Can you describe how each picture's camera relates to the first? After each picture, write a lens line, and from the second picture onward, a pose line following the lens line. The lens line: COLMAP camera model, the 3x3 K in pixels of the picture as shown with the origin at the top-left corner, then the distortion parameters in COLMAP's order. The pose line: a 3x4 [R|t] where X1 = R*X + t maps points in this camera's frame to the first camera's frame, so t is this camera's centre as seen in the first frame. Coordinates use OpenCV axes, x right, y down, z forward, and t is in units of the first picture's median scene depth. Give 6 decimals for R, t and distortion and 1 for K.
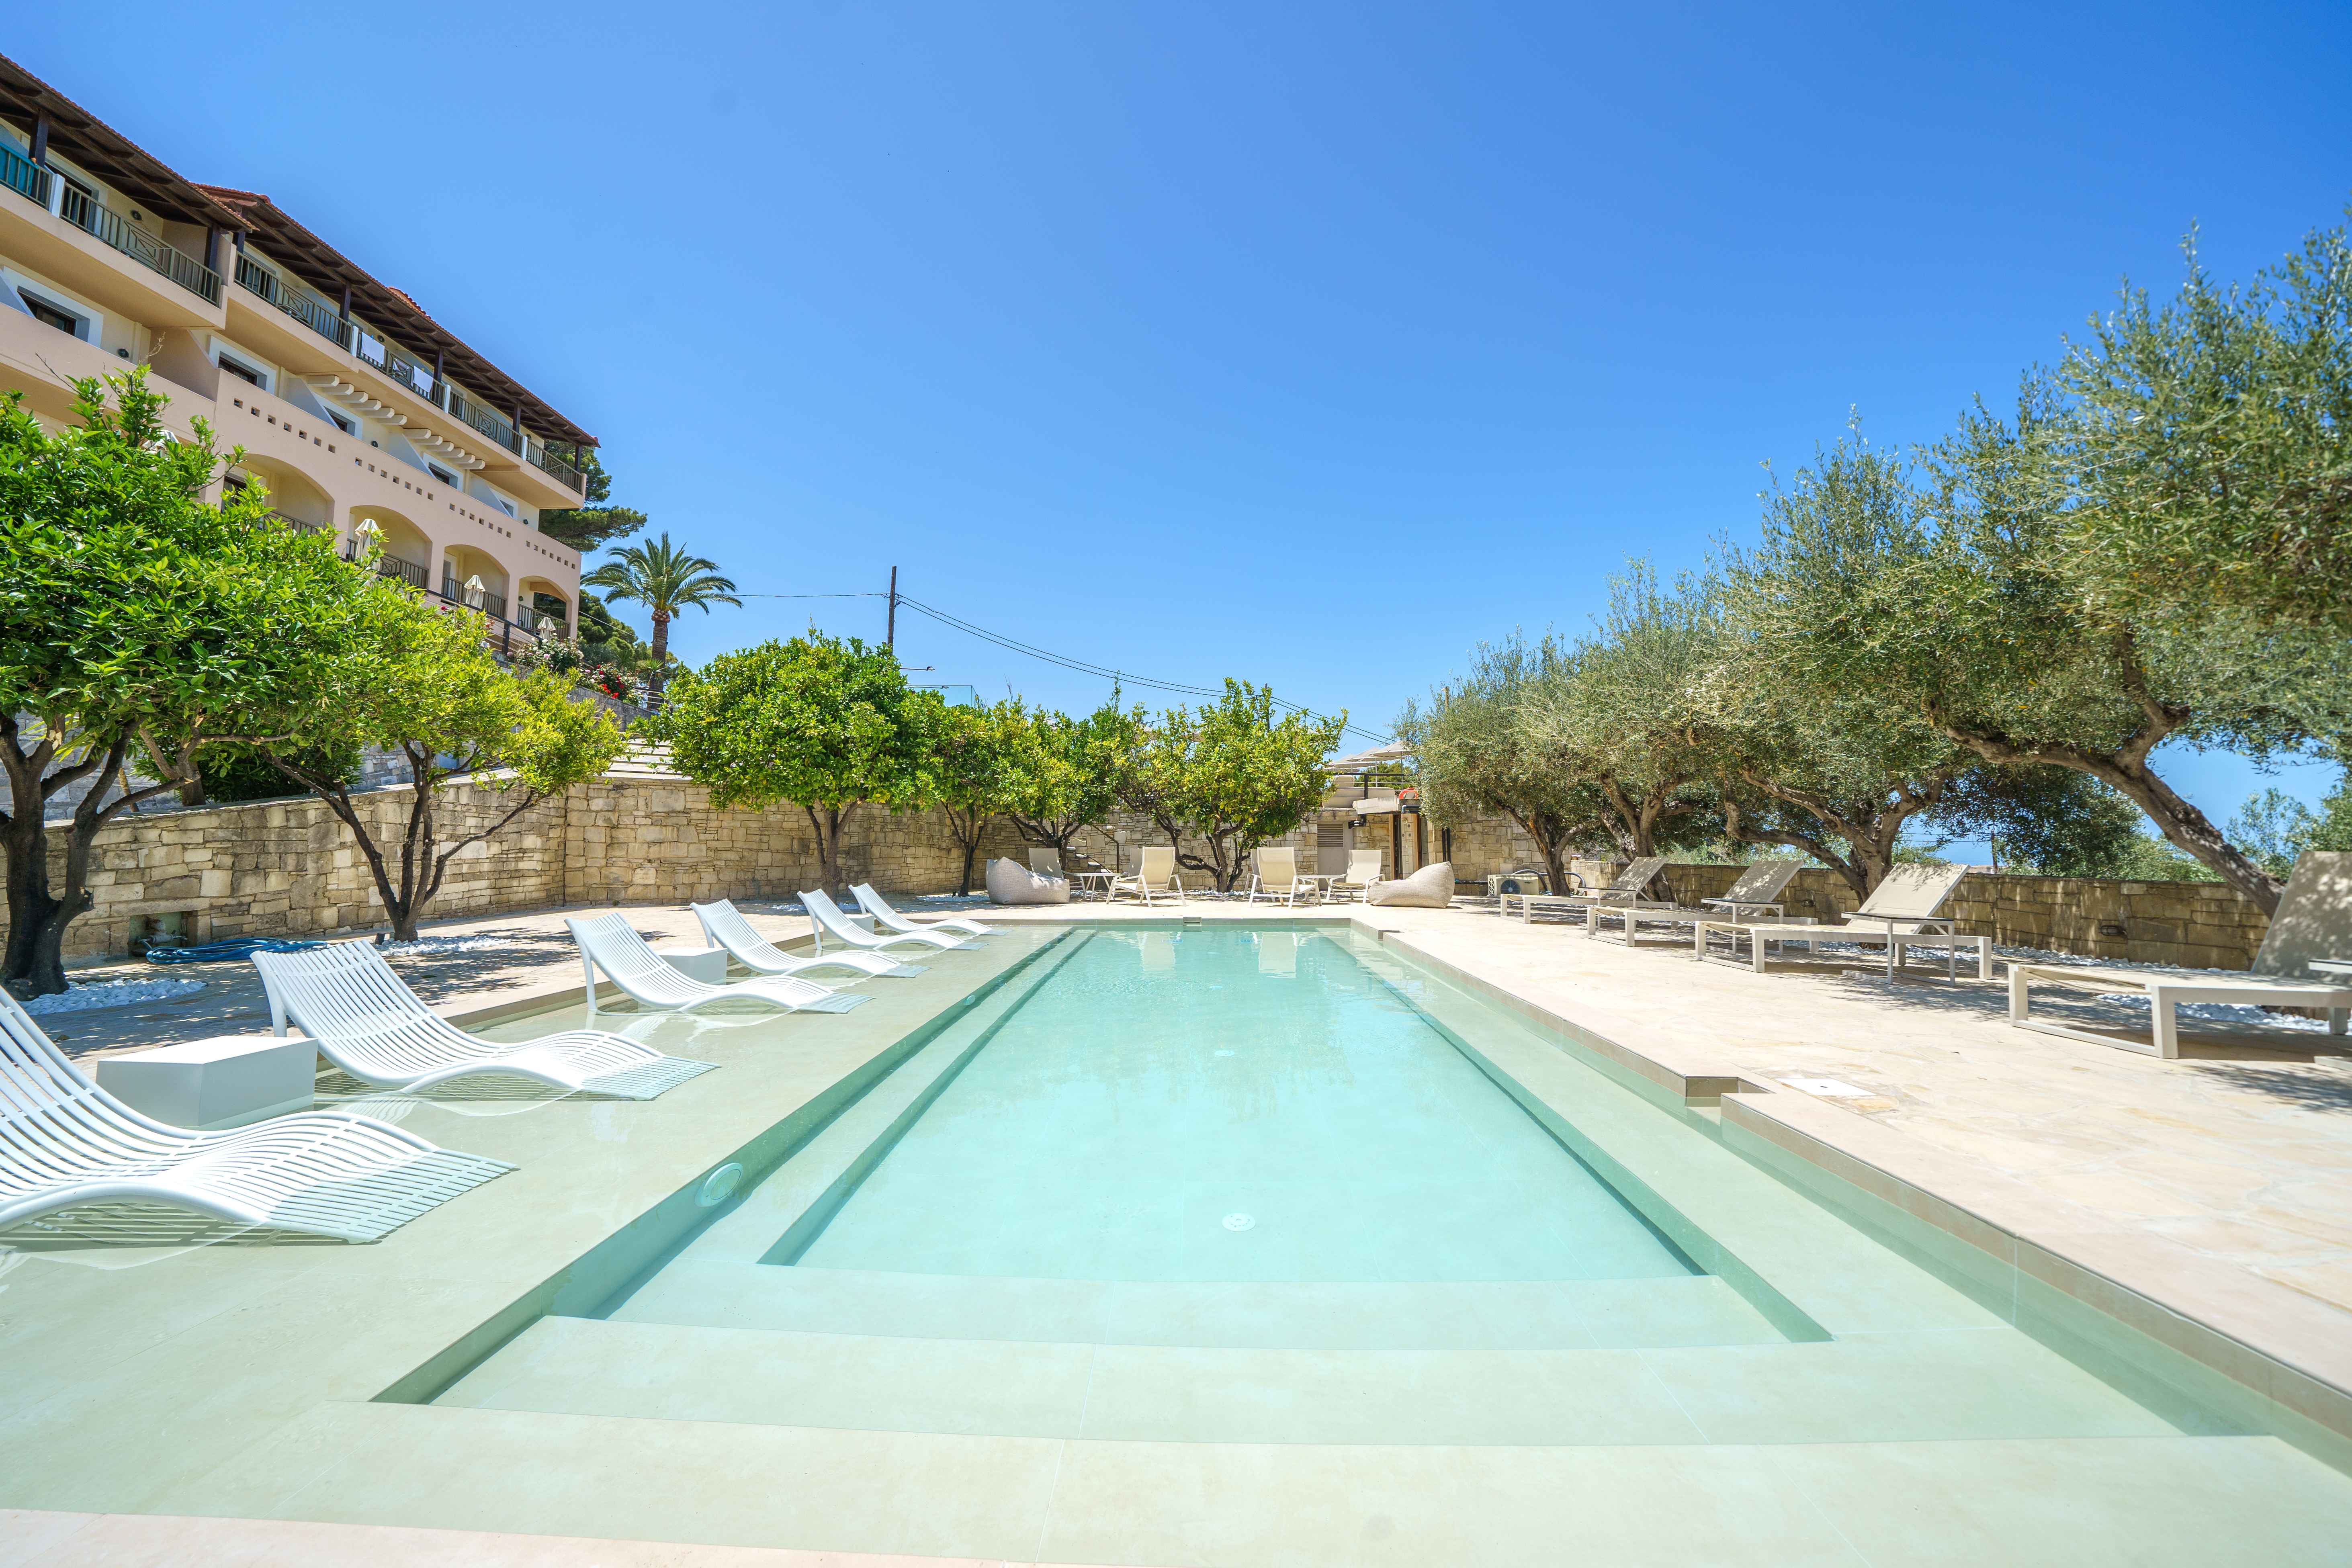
lens RADIAL K [[838.1, 0, 1169.0], [0, 838.1, 784.0], [0, 0, 1]] dist [-0.025611, 0.002698]
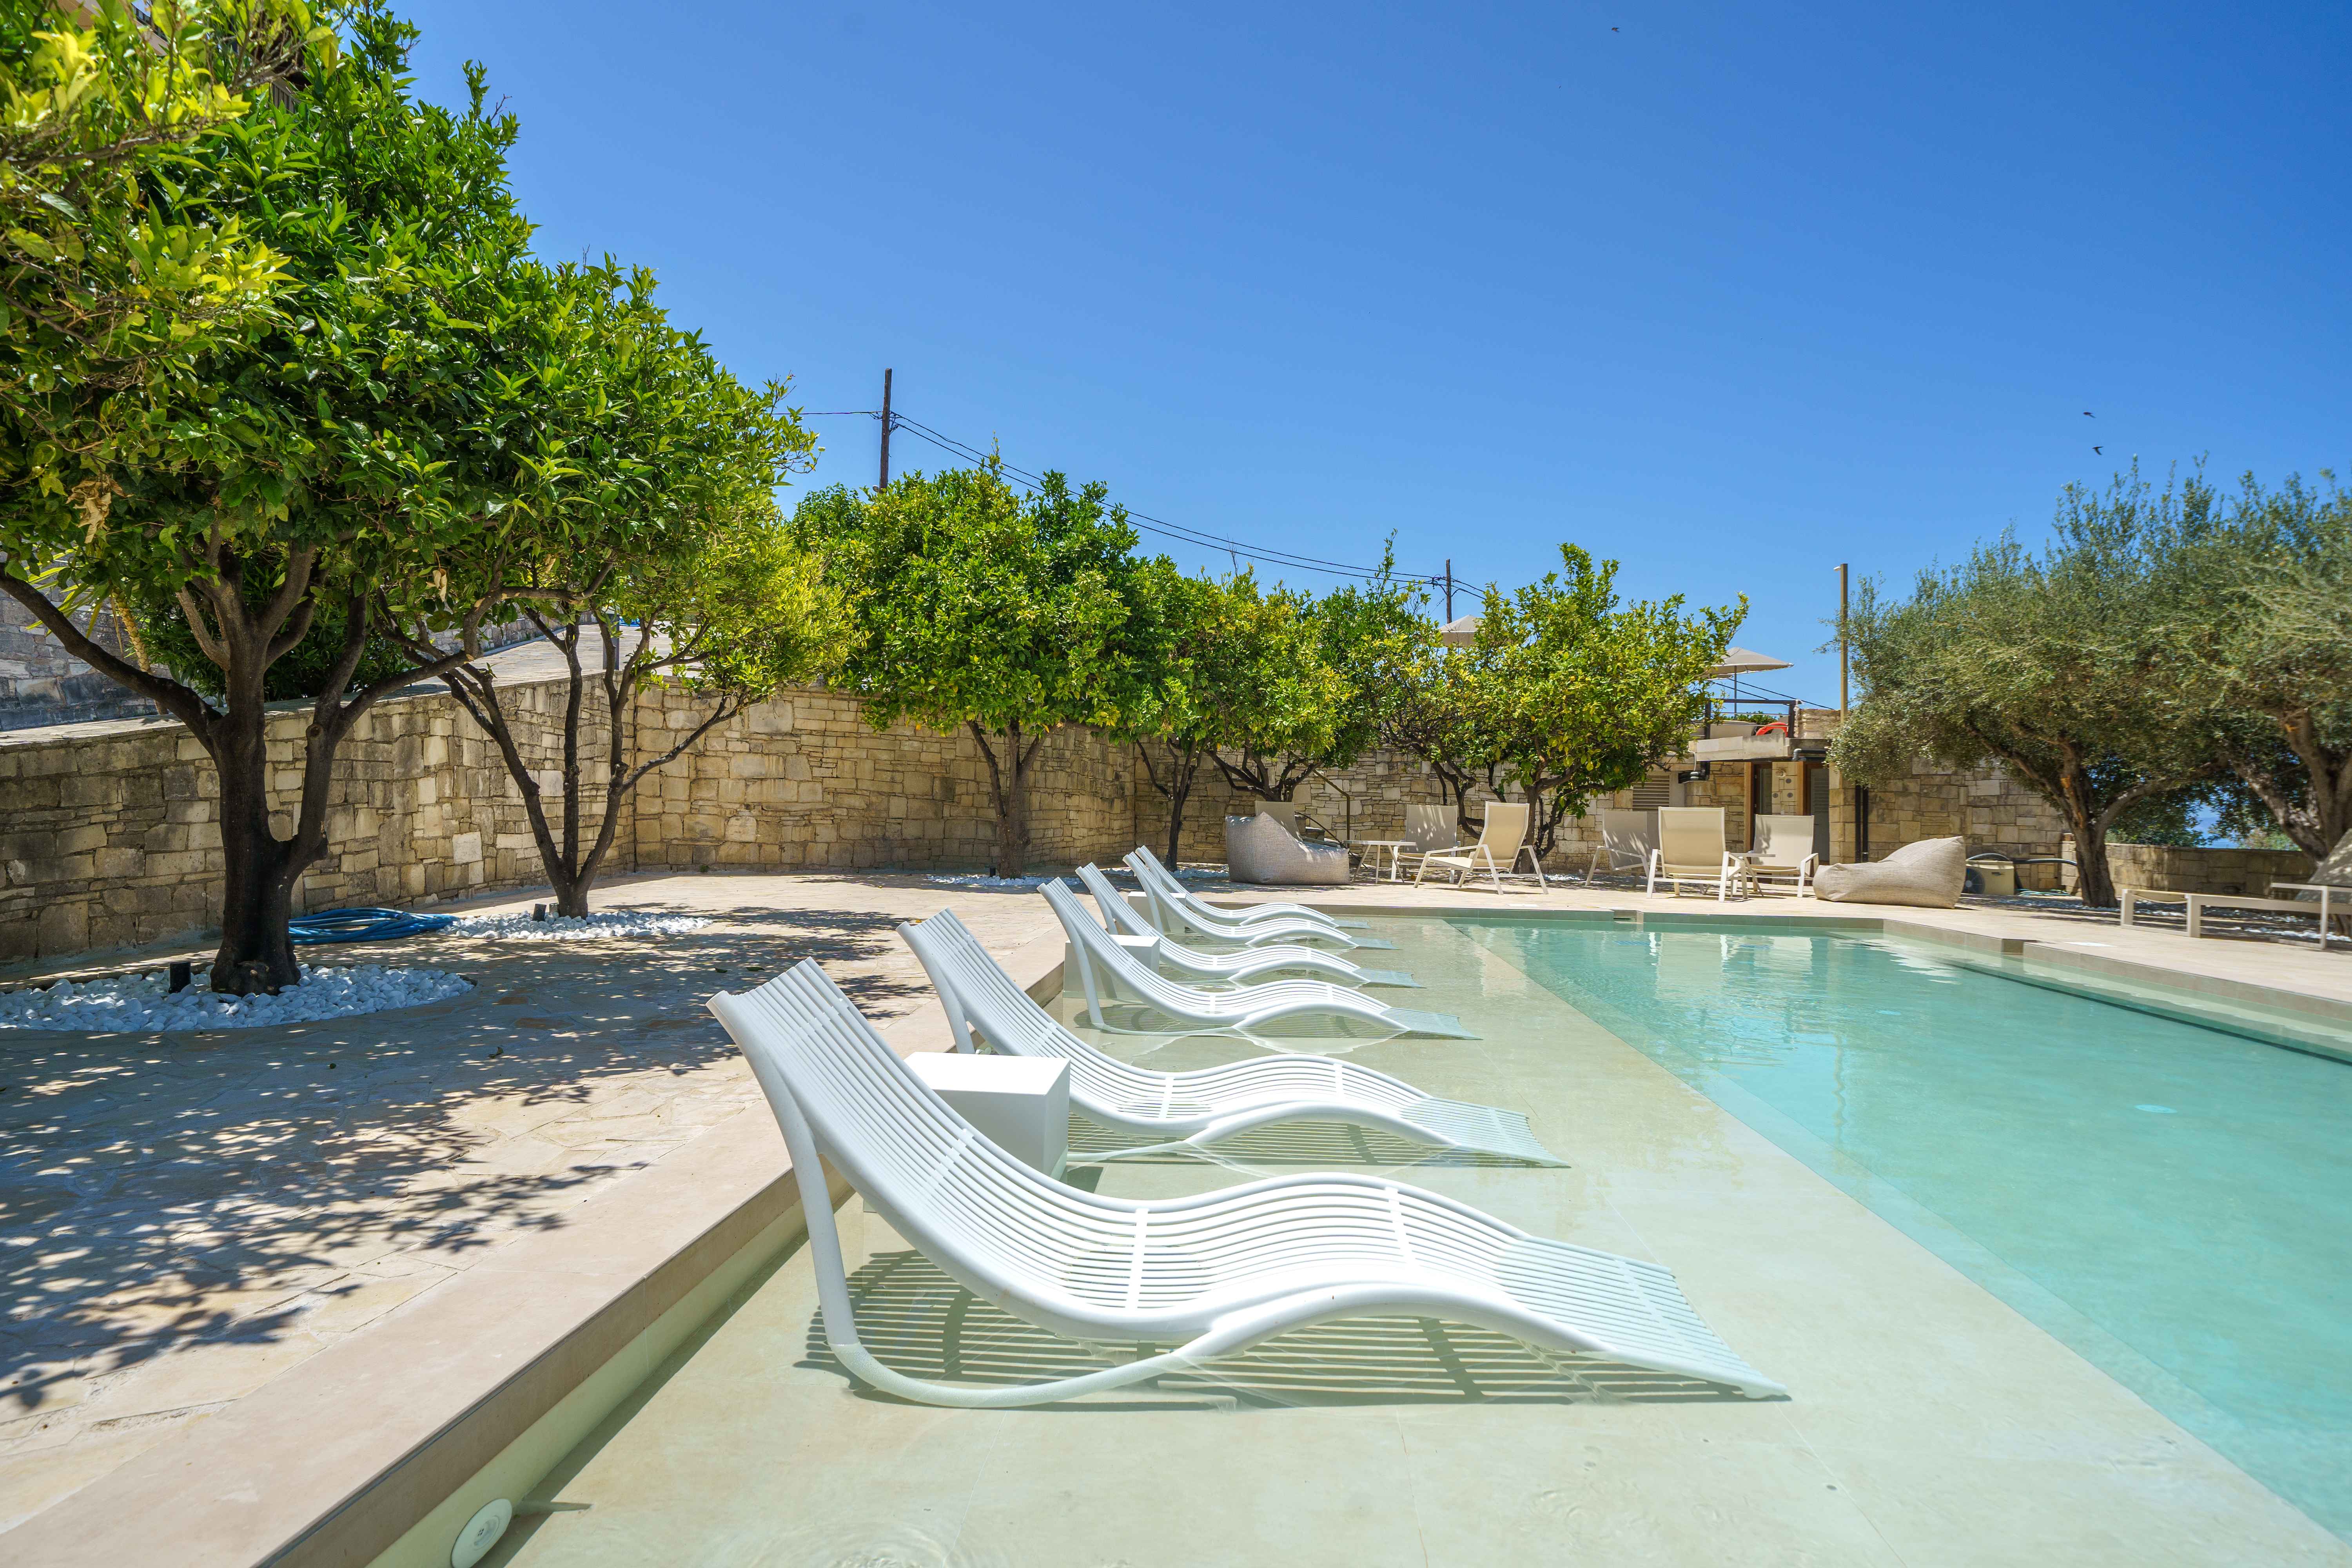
lens RADIAL K [[1258.2, 0, 1163.7], [0, 1258.2, 794.8], [0, 0, 1]] dist [0.020943, 0.001400]
pose [[0.998702, 0.022323, -0.045785, -0.244117], [-0.019286, 0.997651, 0.065730, 0.010384], [0.047145, -0.064762, 0.996786, 0.008975]]
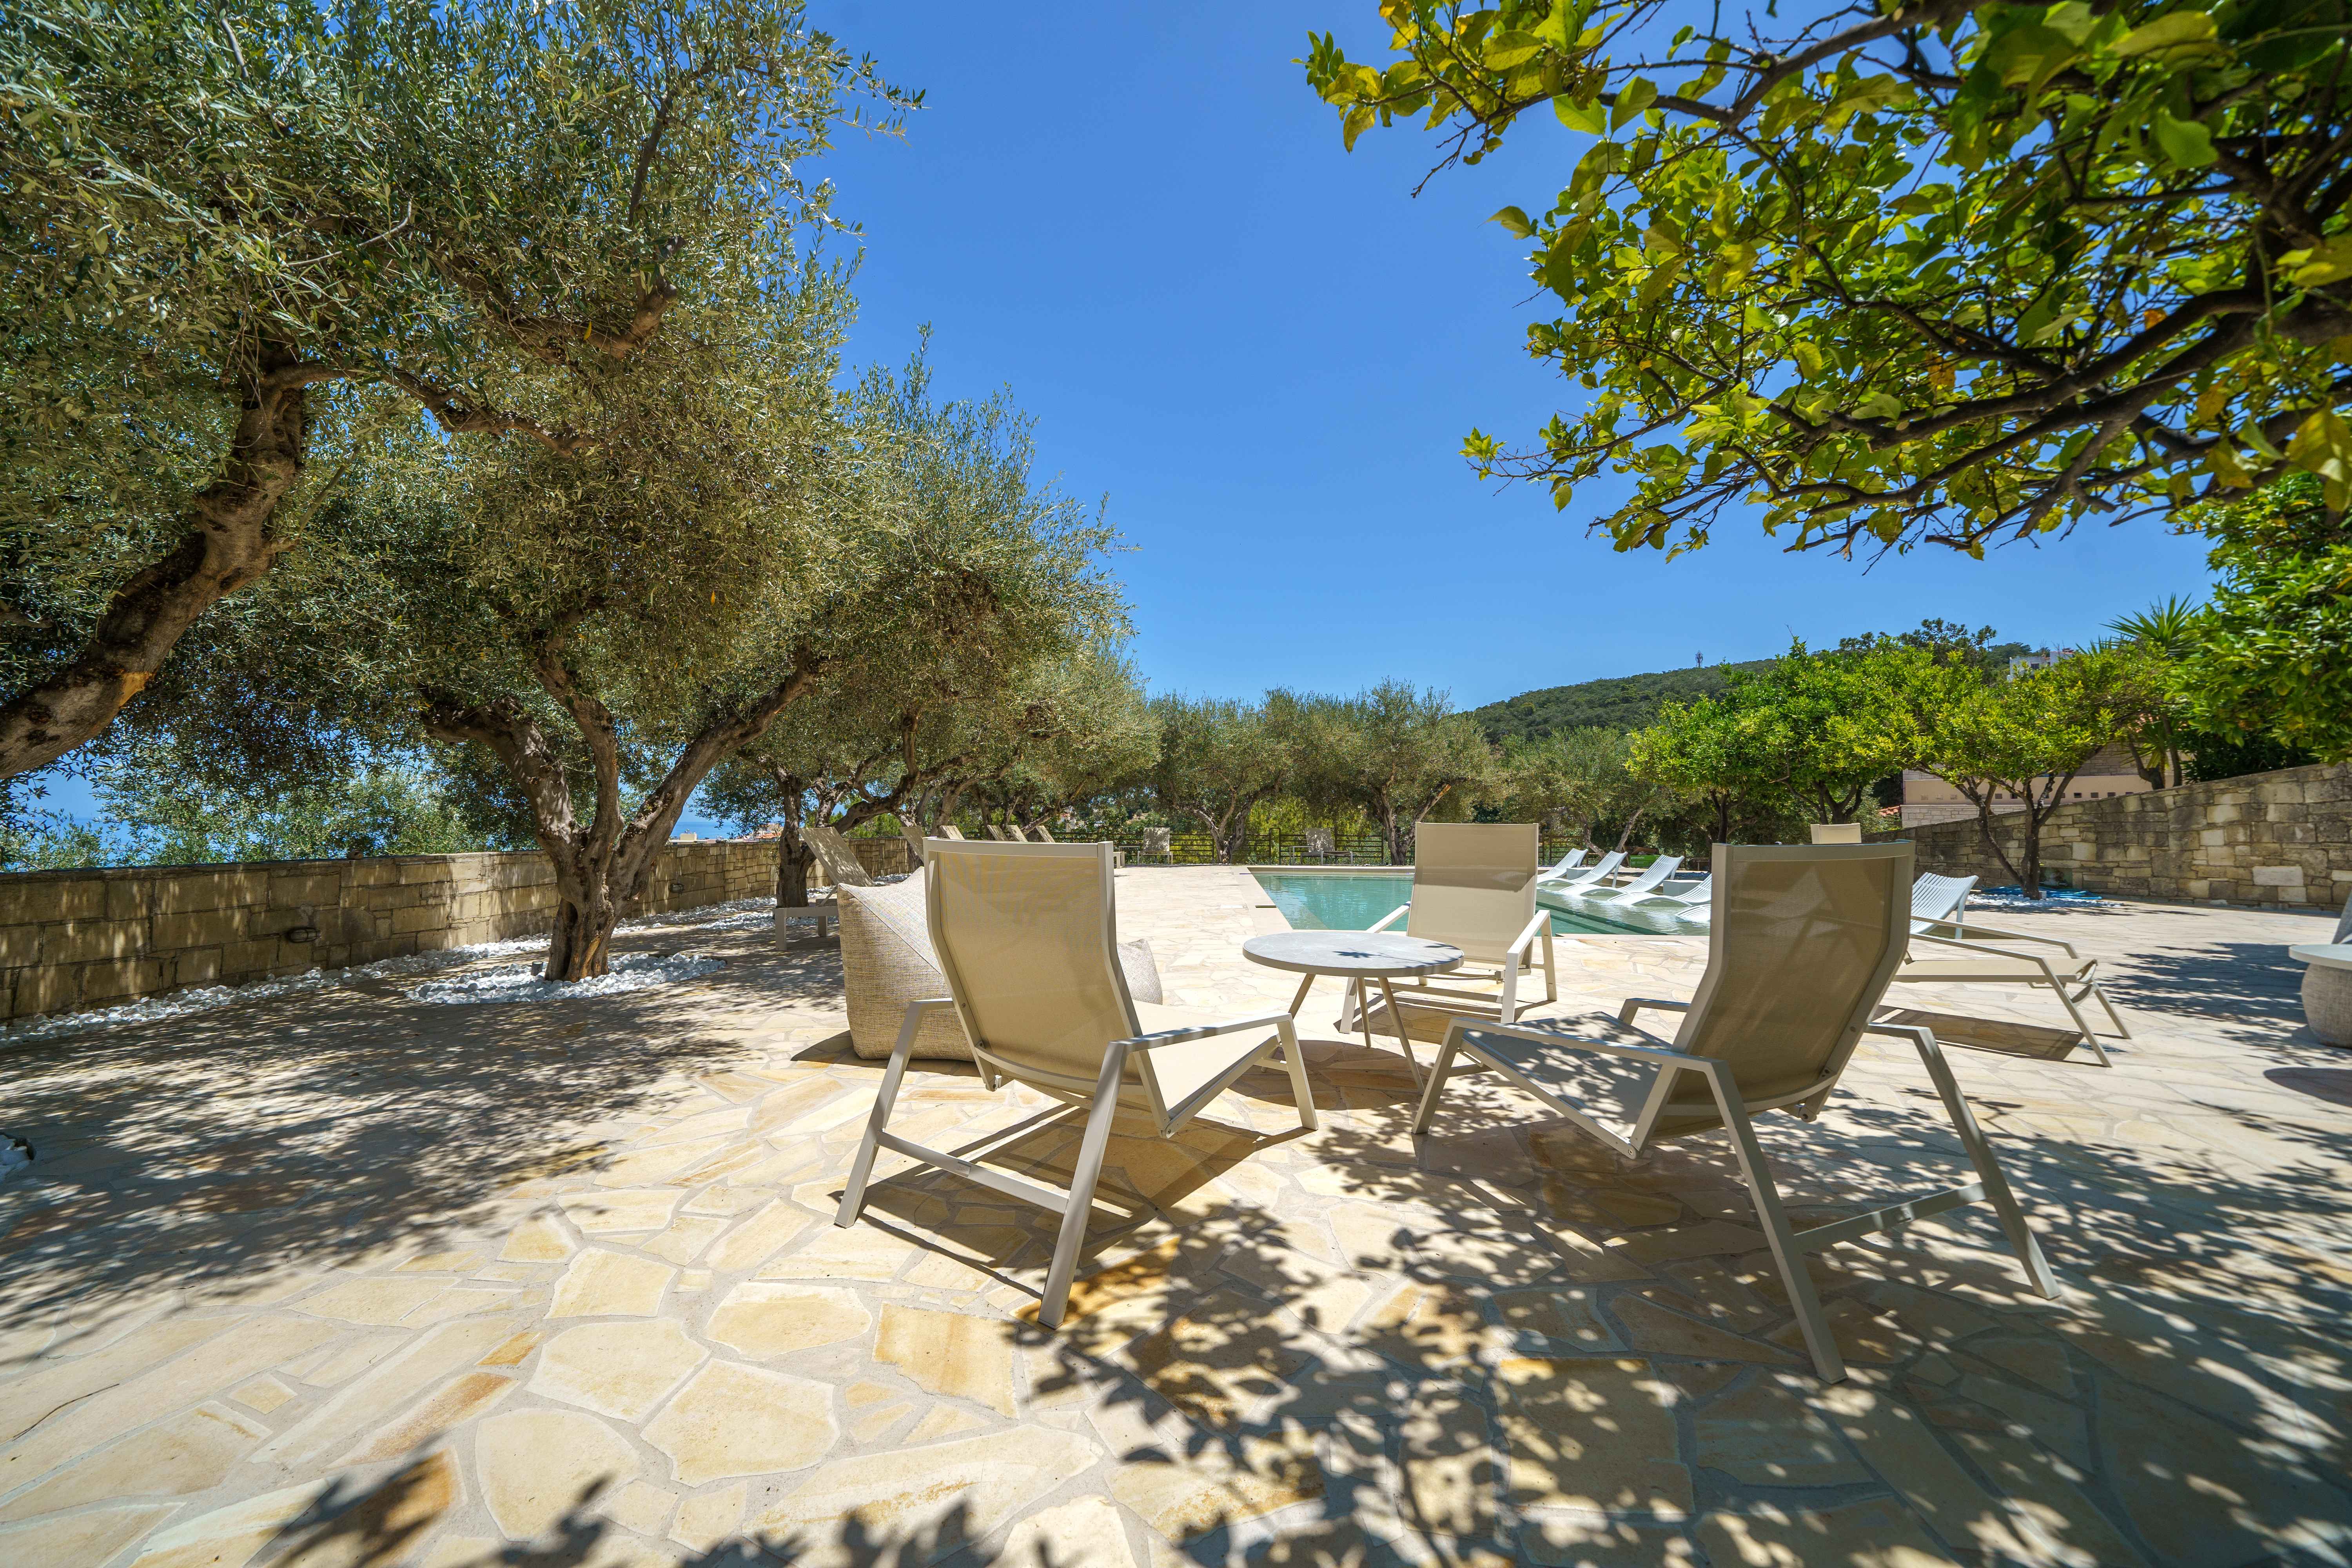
lens RADIAL K [[822.9, 0, 1171.7], [0, 822.9, 788.6], [0, 0, 1]] dist [-0.028583, 0.003946]
pose [[-0.999795, -0.005981, 0.019351, 0.250630], [-0.008146, 0.993469, -0.113812, 0.103834], [-0.018544, -0.113946, -0.993314, 1.376968]]
